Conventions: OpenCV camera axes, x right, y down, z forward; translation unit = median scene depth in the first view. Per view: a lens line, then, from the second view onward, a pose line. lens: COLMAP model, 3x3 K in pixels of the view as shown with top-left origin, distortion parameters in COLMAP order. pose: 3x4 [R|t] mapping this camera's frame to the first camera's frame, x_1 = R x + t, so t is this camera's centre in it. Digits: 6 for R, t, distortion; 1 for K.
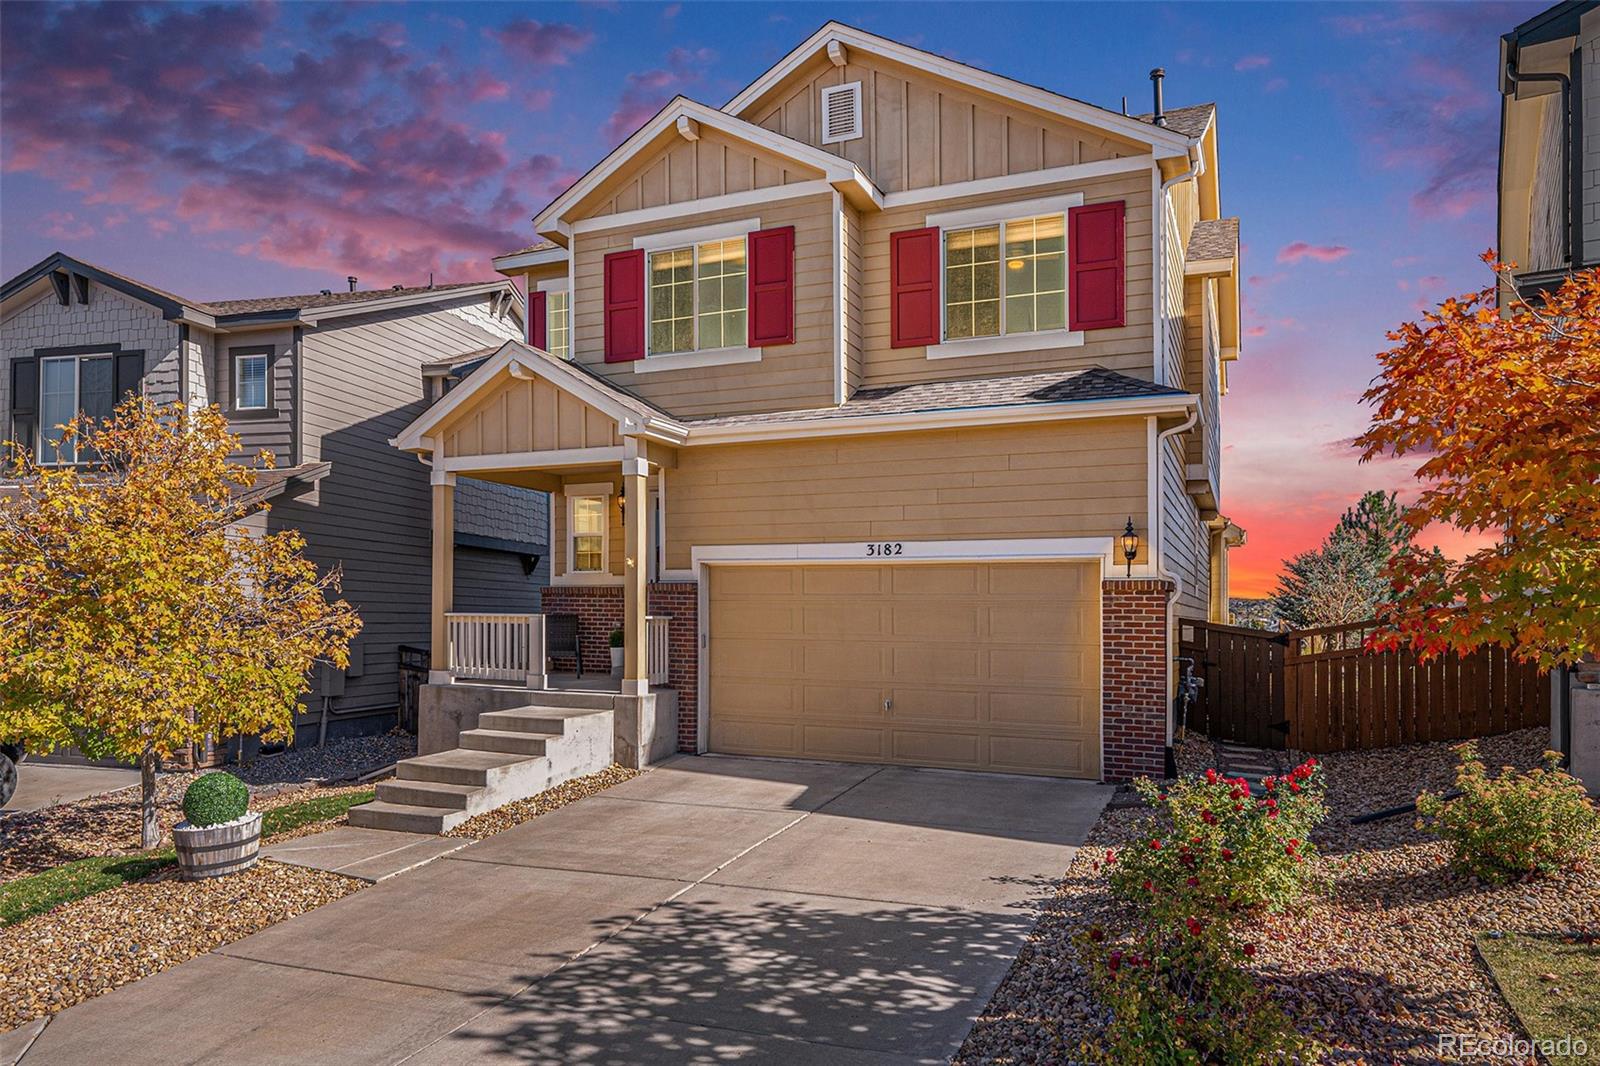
lens RADIAL K [[966.9, 0, 800.0], [0, 966.9, 533.0], [0, 0, 1]] dist [-0.003172, 0.000711]
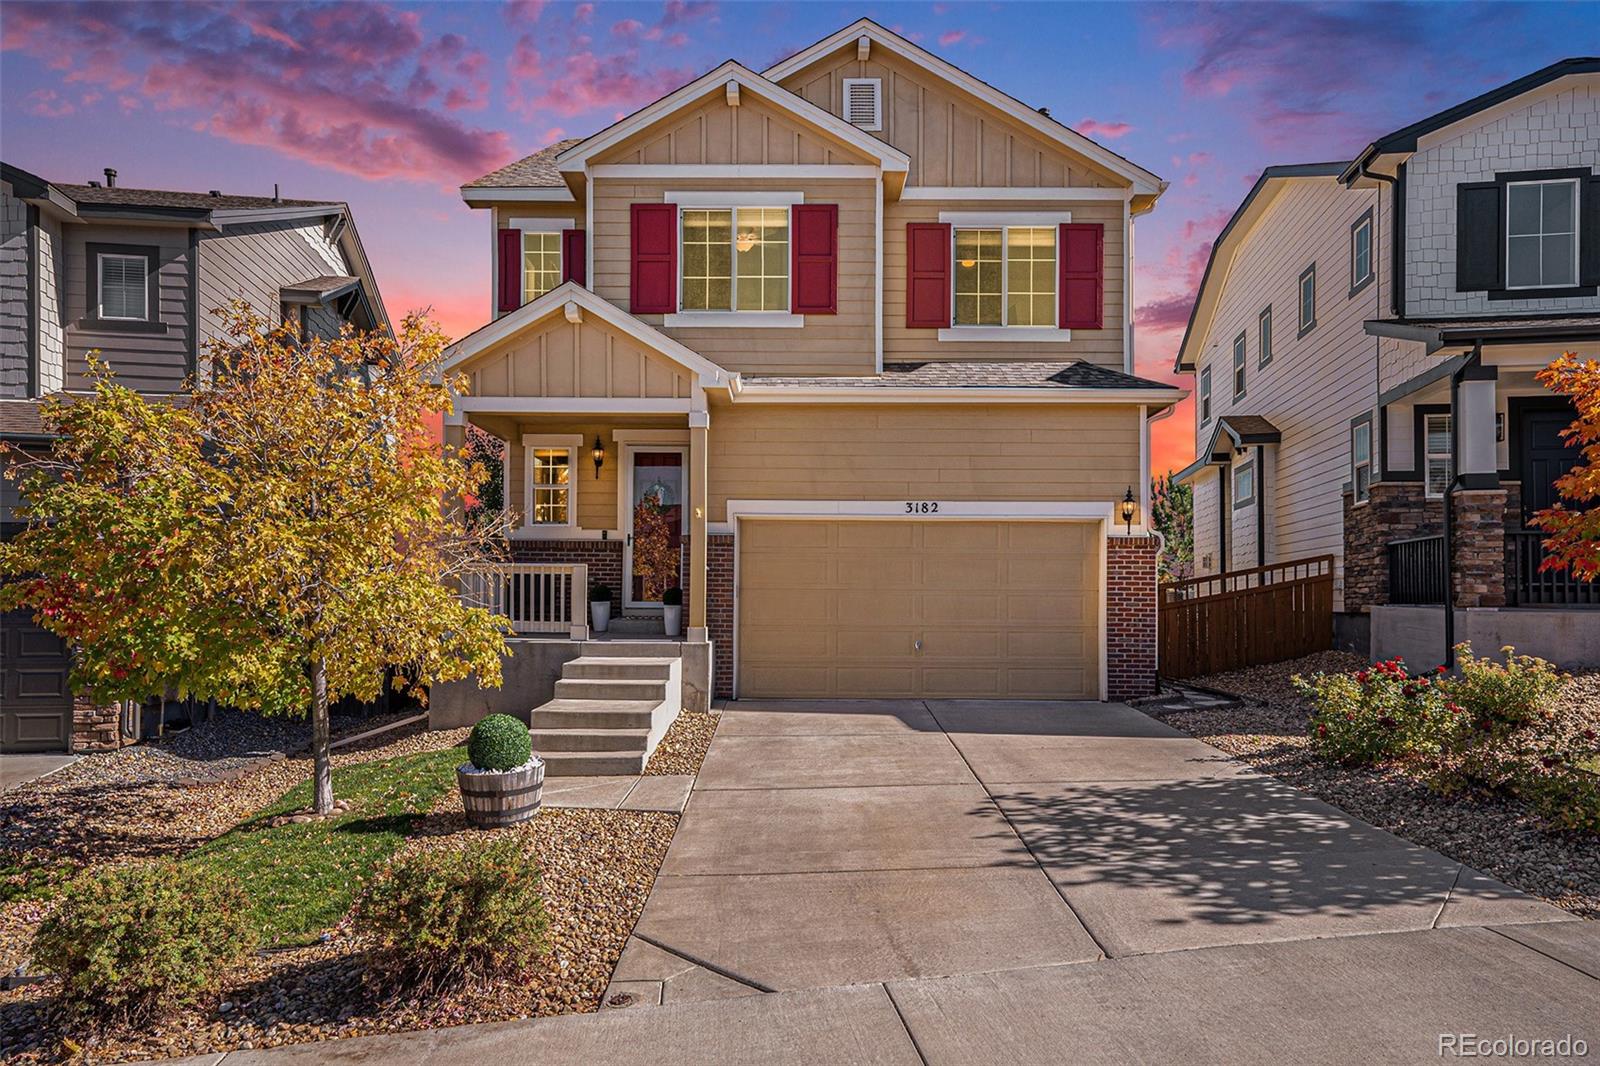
lens RADIAL K [[966.9, 0, 800.0], [0, 966.9, 533.0], [0, 0, 1]] dist [-0.003172, 0.000711]
pose [[0.928243, 0.018887, 0.371494, -0.436775], [-0.028173, 0.999411, 0.019583, 0.027039], [-0.370905, -0.028644, 0.928229, 0.008416]]
